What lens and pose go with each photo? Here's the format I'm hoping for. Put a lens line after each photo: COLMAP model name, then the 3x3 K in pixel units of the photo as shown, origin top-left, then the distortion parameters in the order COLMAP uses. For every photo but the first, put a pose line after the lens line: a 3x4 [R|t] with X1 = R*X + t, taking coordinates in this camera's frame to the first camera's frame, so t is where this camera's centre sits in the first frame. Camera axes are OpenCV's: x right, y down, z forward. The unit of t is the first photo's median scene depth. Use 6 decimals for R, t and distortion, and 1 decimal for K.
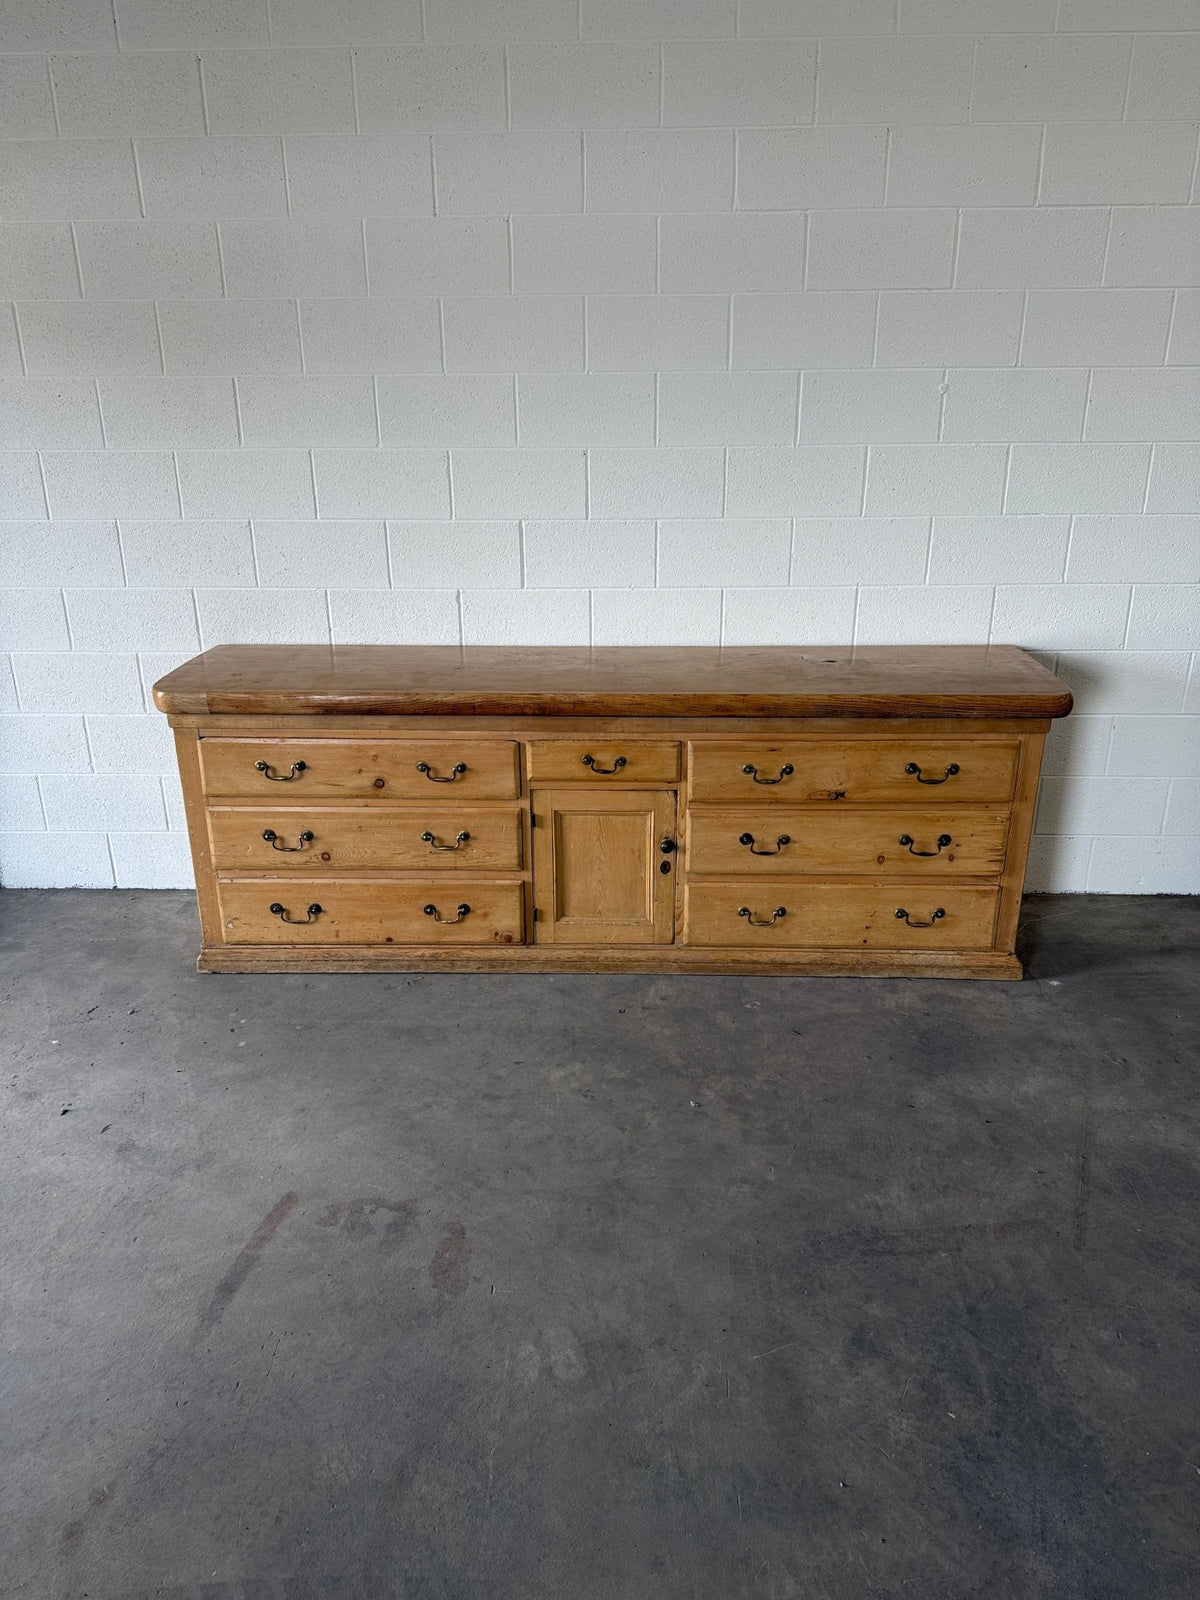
lens RADIAL K [[1144.9, 0, 605.3], [0, 1144.9, 792.0], [0, 0, 1]] dist [0.035345, -0.047915]
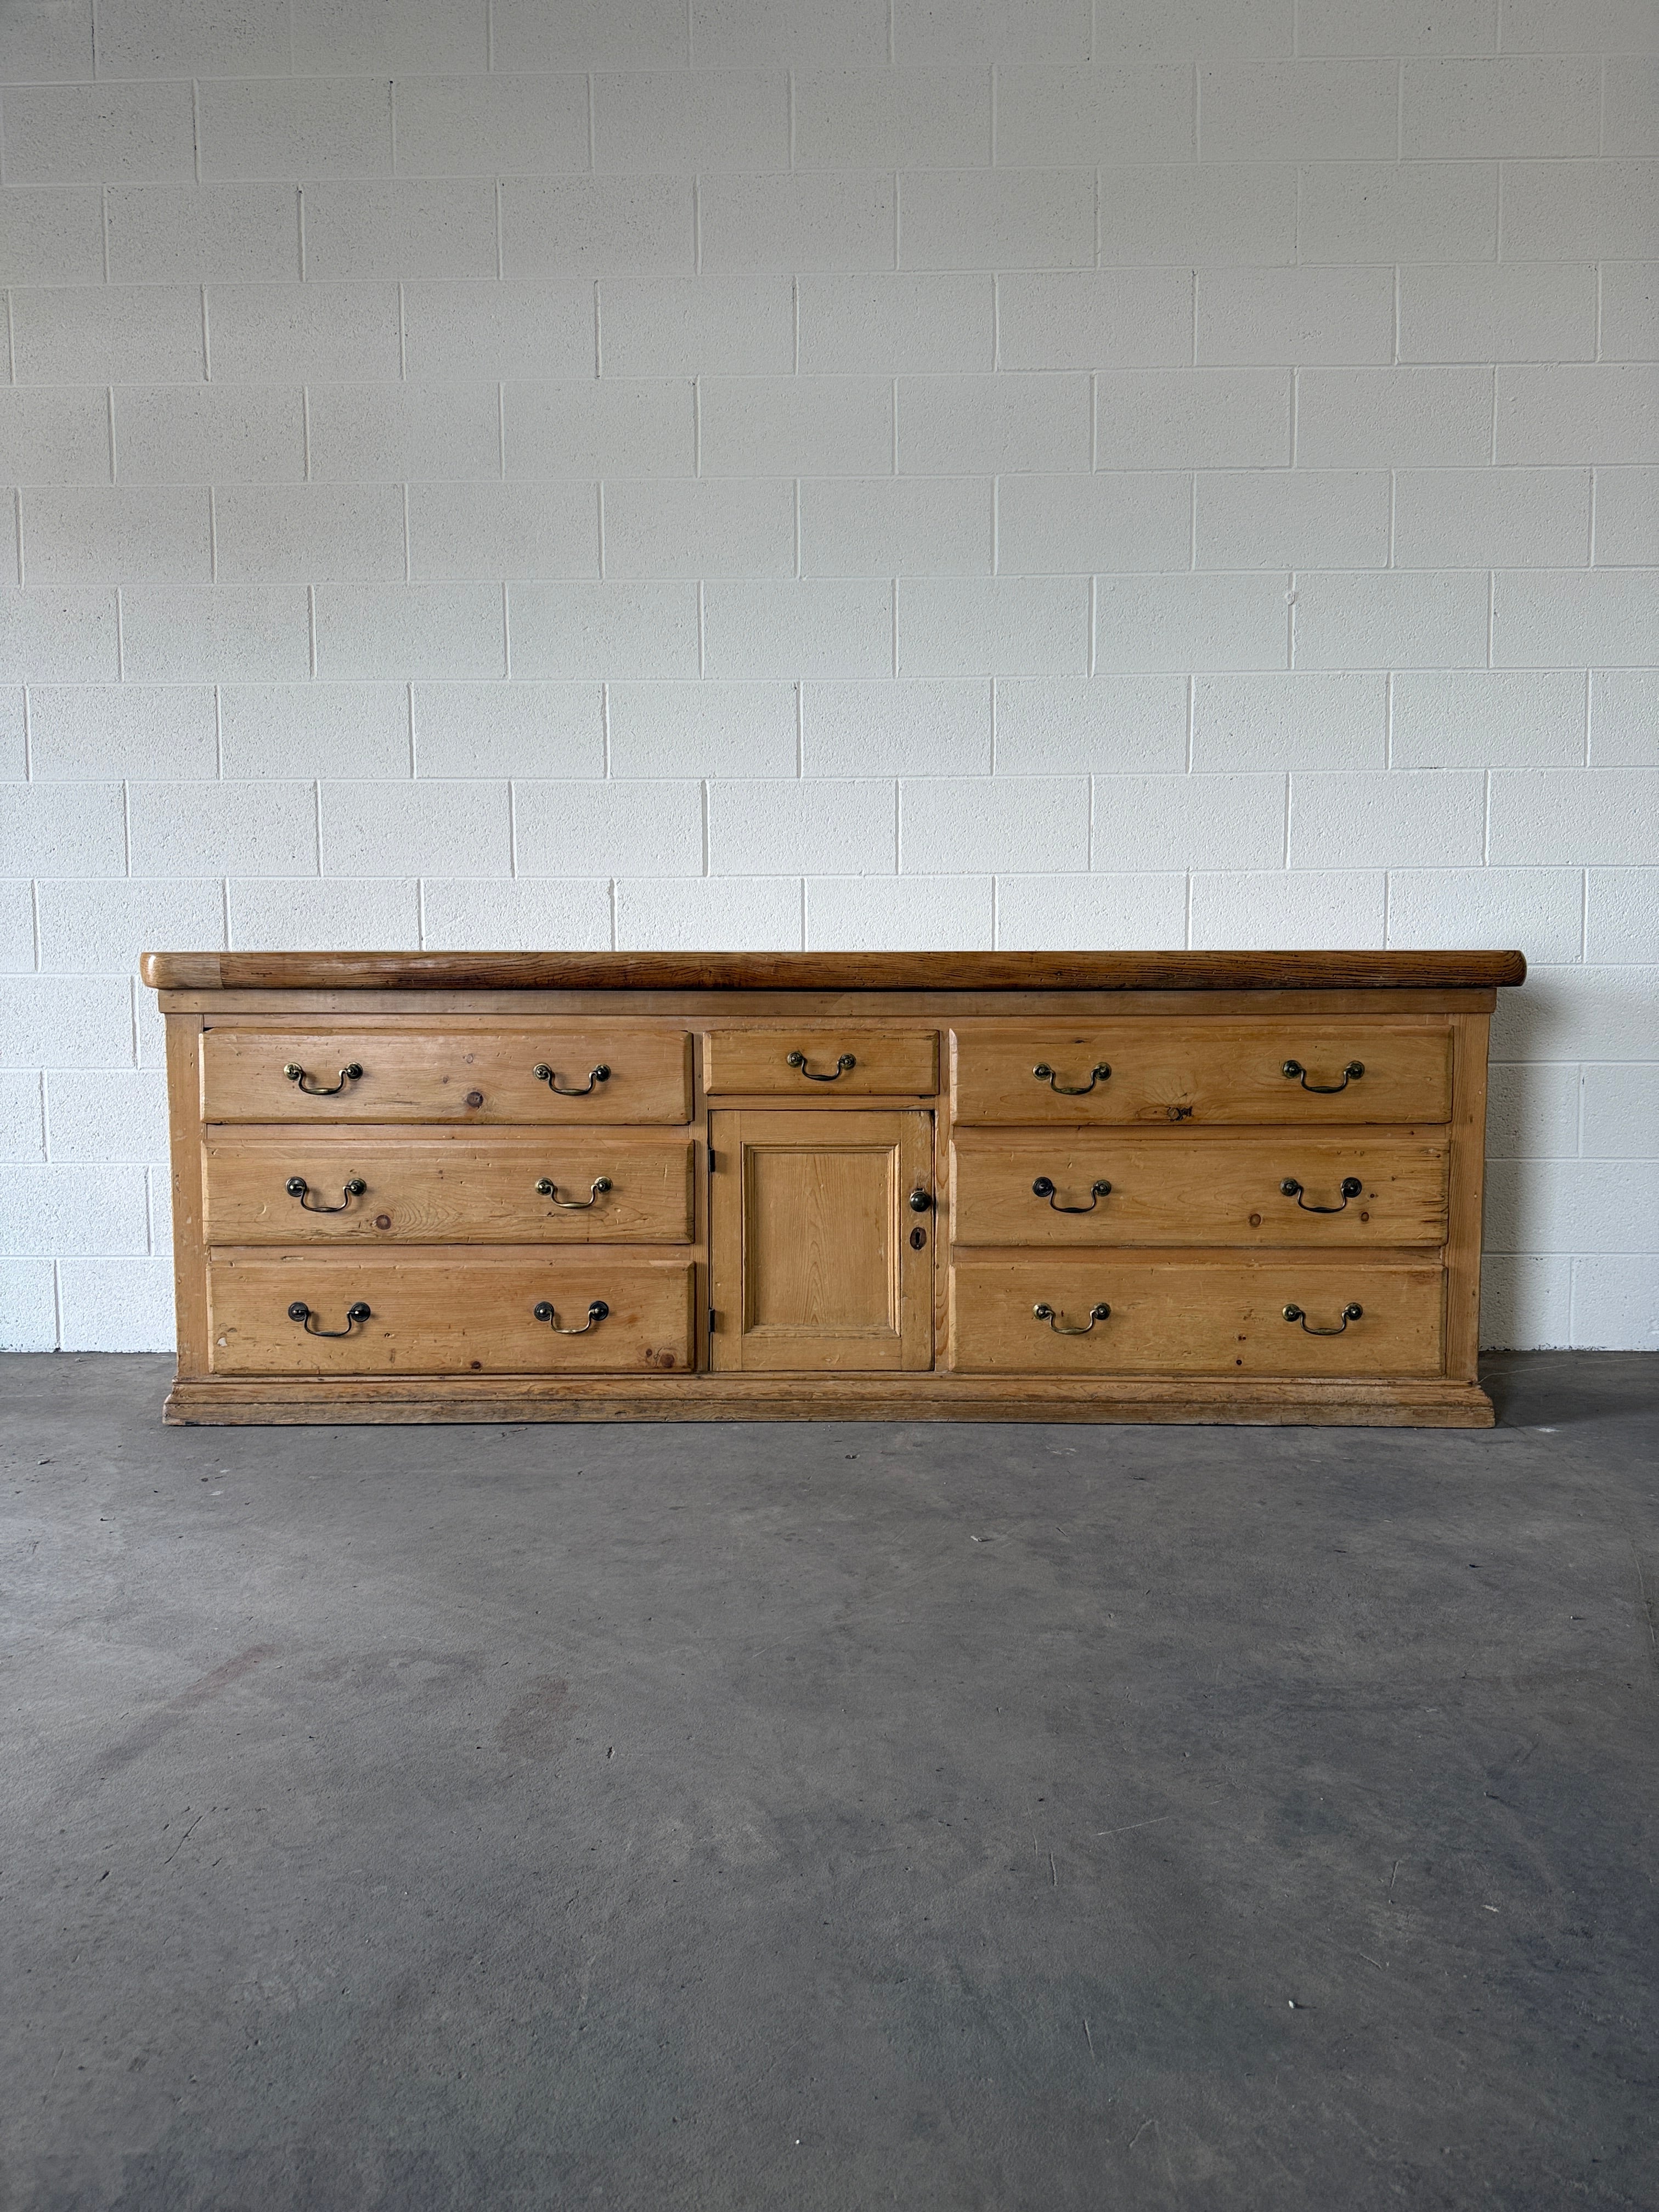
lens RADIAL K [[1582.8, 0, 846.5], [0, 1582.8, 1090.5], [0, 0, 1]] dist [0.035345, -0.047915]
pose [[0.999941, 0.000634, 0.010800, 0.003406], [0.002424, 0.959762, -0.280806, 0.241022], [-0.010543, 0.280816, 0.959704, 0.135648]]
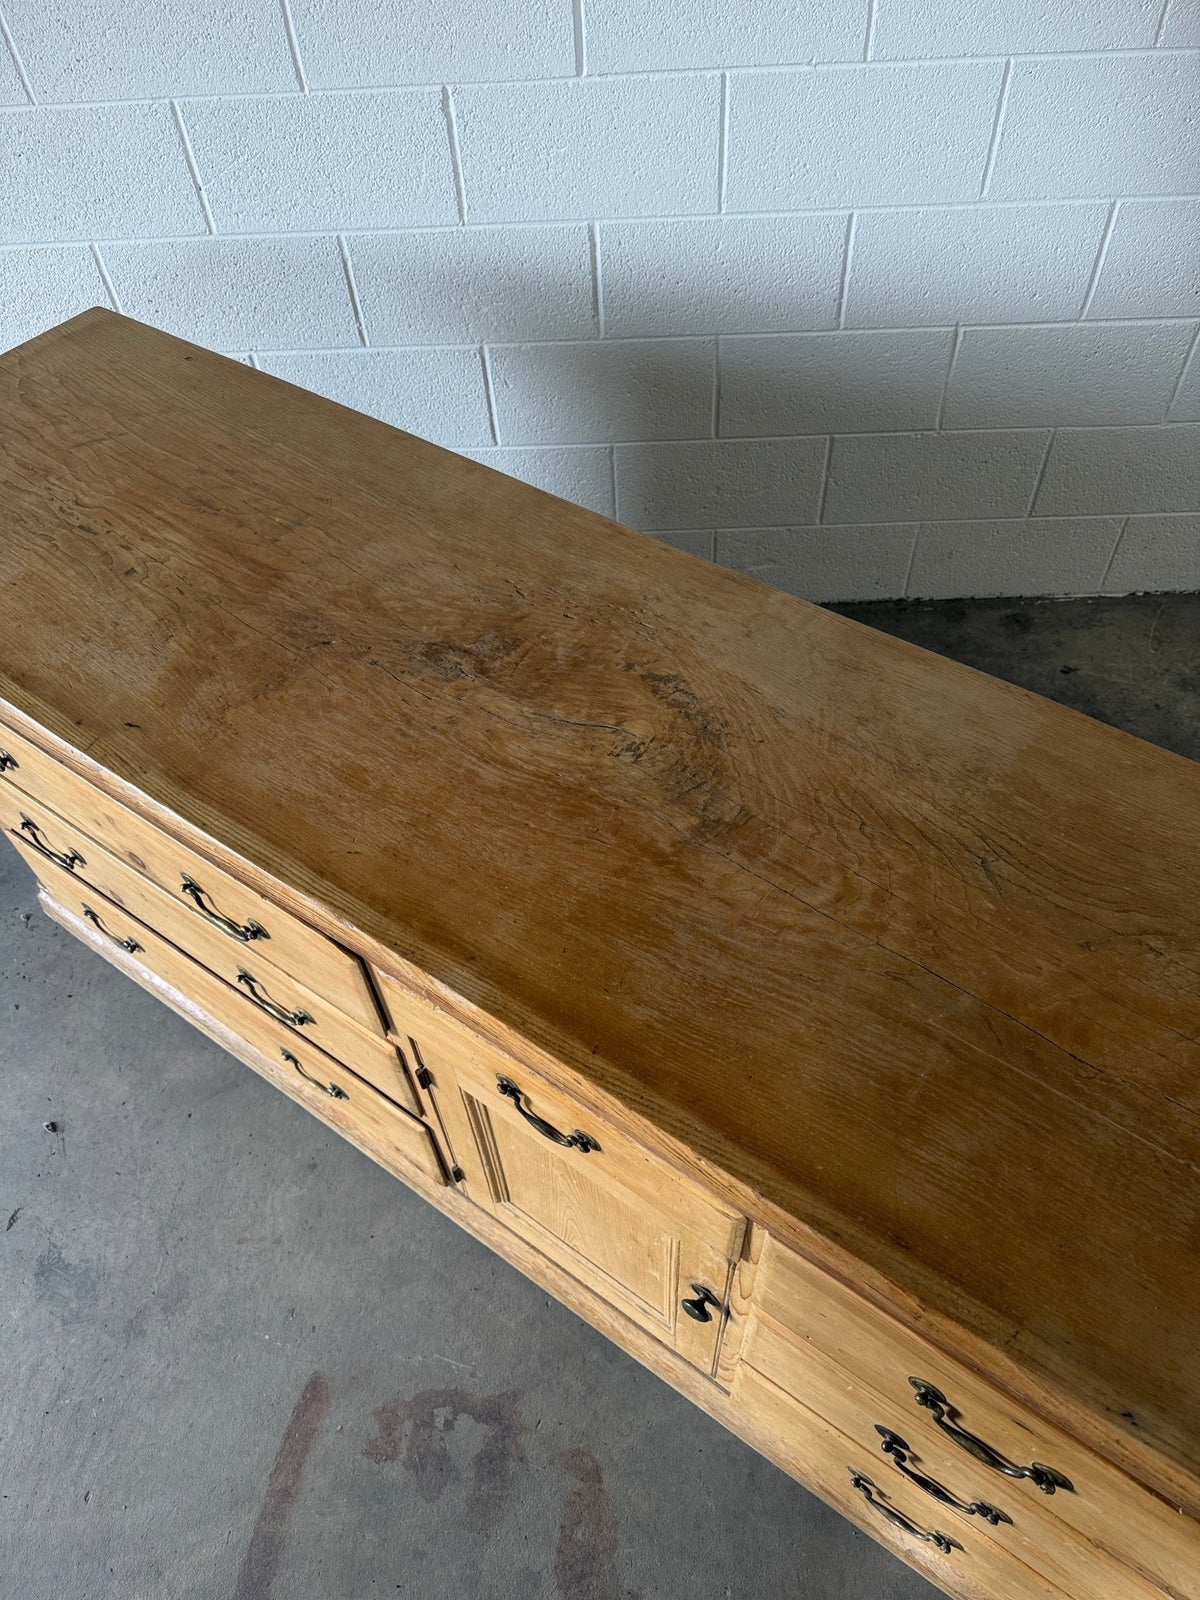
lens RADIAL K [[1144.9, 0, 603.3], [0, 1144.9, 801.2], [0, 0, 1]] dist [0.035345, -0.047915]
pose [[0.999142, -0.034862, -0.022370, -0.070056], [0.041416, 0.850338, 0.524605, -0.195866], [0.000734, -0.525081, 0.851052, 0.491107]]
